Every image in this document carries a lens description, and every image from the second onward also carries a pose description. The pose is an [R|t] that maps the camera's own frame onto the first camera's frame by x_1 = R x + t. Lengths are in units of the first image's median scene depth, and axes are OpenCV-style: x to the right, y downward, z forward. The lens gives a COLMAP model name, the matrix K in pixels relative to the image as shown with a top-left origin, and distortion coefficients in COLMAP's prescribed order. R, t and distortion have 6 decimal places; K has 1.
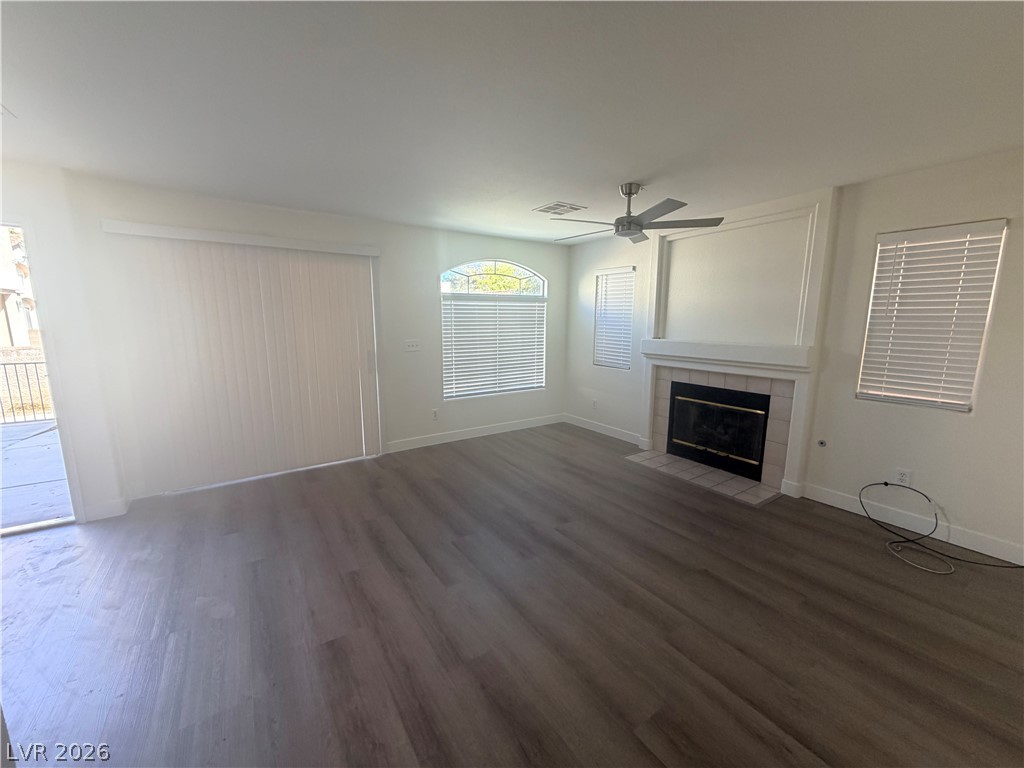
lens RADIAL K [[407.1, 0, 509.1], [0, 407.1, 383.3], [0, 0, 1]] dist [-0.000178, 0.000091]
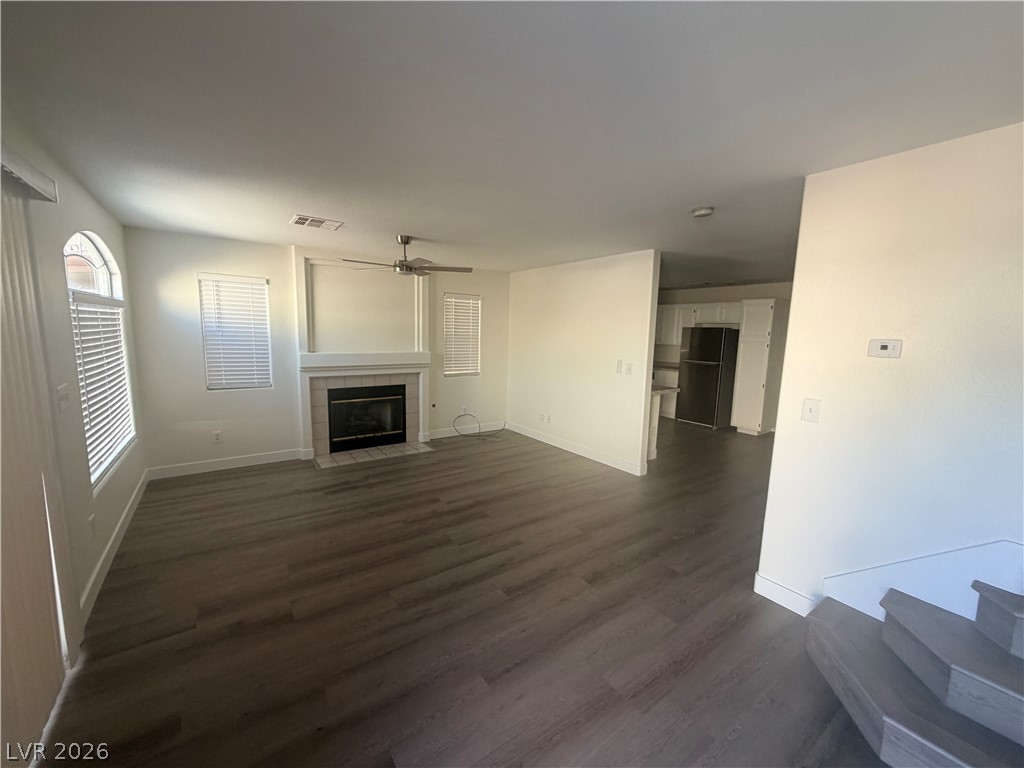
lens RADIAL K [[407.1, 0, 509.1], [0, 407.1, 383.3], [0, 0, 1]] dist [-0.000178, 0.000091]
pose [[-0.028727, -0.131643, 0.990881, -0.787168], [0.134218, 0.981805, 0.134328, -0.113251], [-0.990535, 0.136853, -0.010535, 0.549179]]
